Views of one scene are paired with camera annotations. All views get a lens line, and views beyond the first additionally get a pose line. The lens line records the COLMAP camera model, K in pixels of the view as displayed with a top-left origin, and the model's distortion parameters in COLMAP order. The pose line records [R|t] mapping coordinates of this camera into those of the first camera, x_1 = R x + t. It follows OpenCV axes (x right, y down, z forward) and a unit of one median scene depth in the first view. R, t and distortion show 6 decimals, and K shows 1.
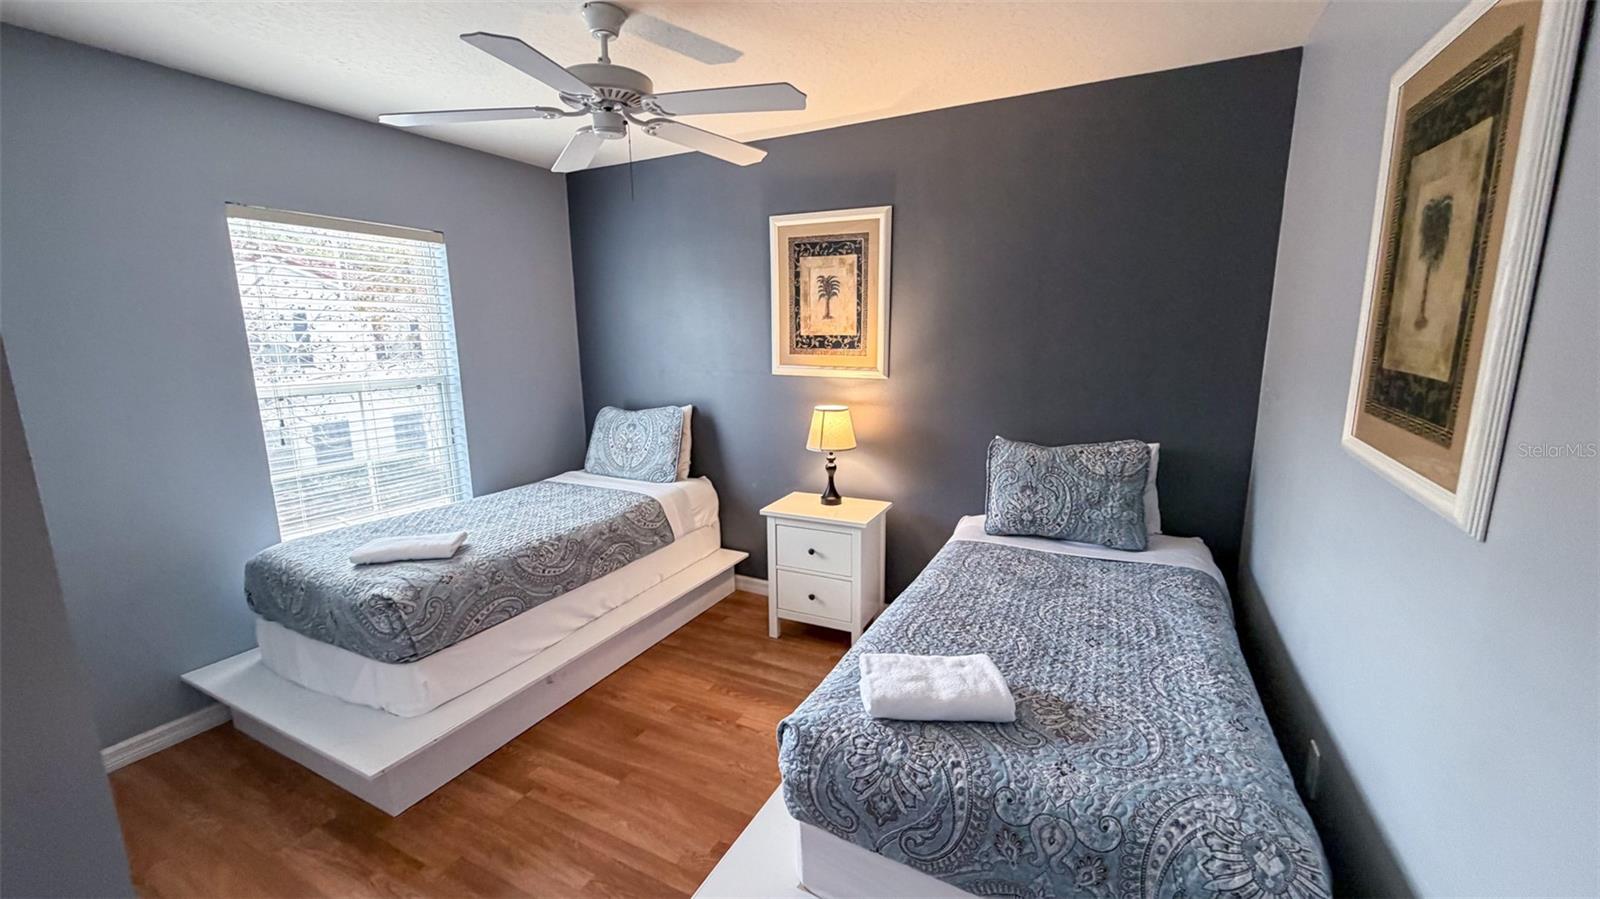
lens RADIAL K [[640.4, 0, 793.4], [0, 640.4, 453.4], [0, 0, 1]] dist [-0.002674, 0.000254]
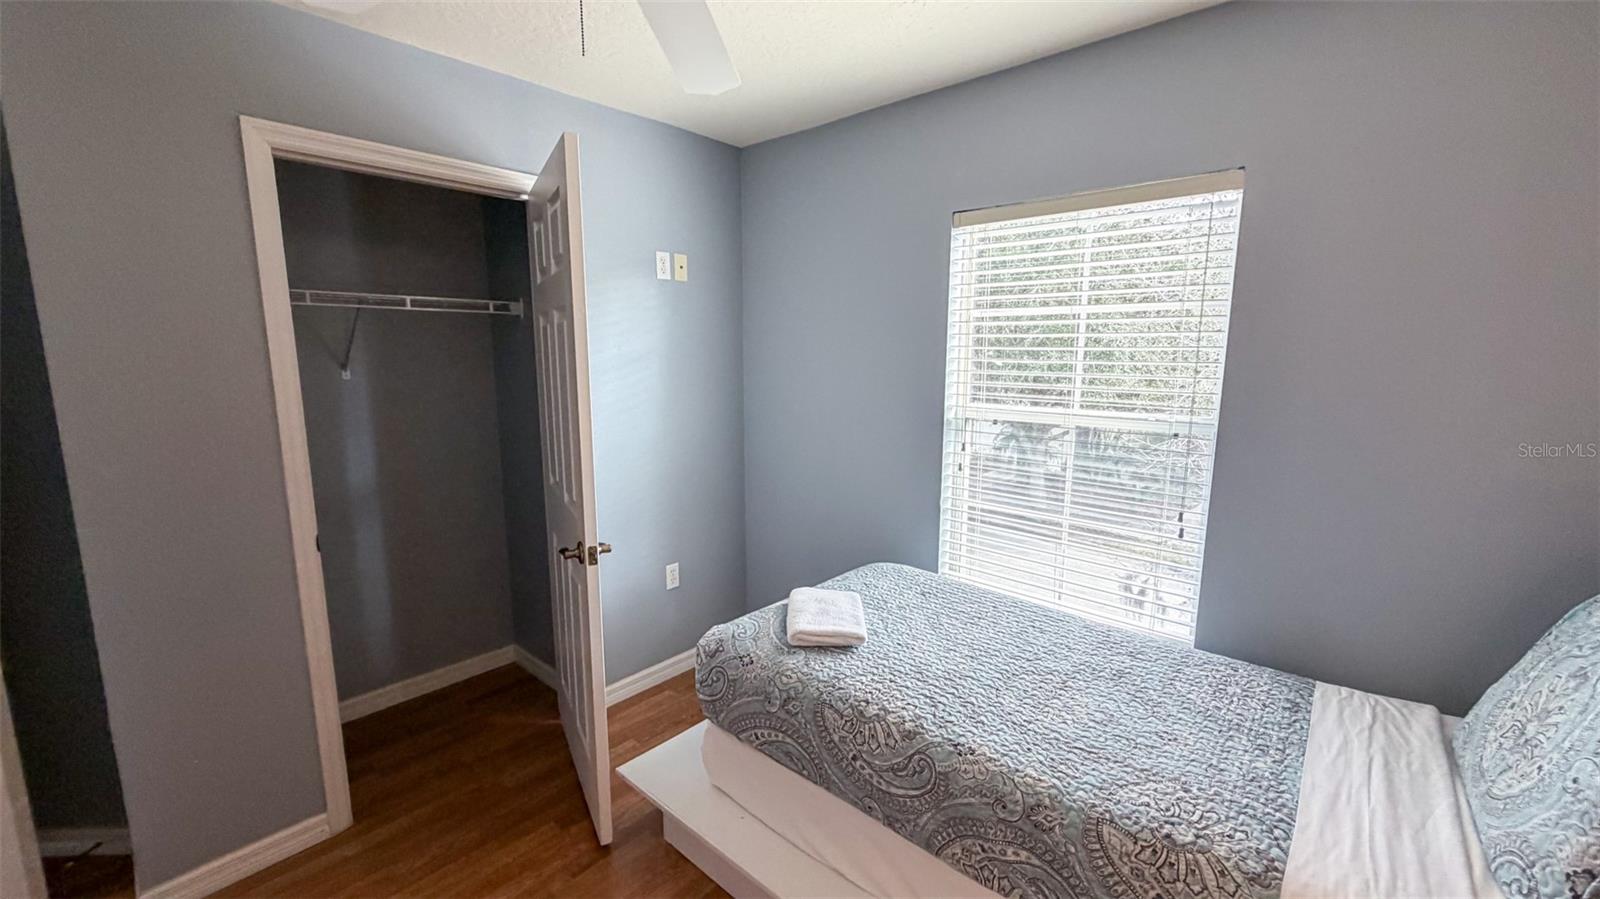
lens RADIAL K [[640.4, 0, 793.4], [0, 640.4, 453.4], [0, 0, 1]] dist [-0.002674, 0.000254]
pose [[-0.259725, 0.168809, -0.950813, 0.136880], [-0.170669, 0.961079, 0.217252, -0.201635], [0.950481, 0.218700, -0.220806, 1.001030]]
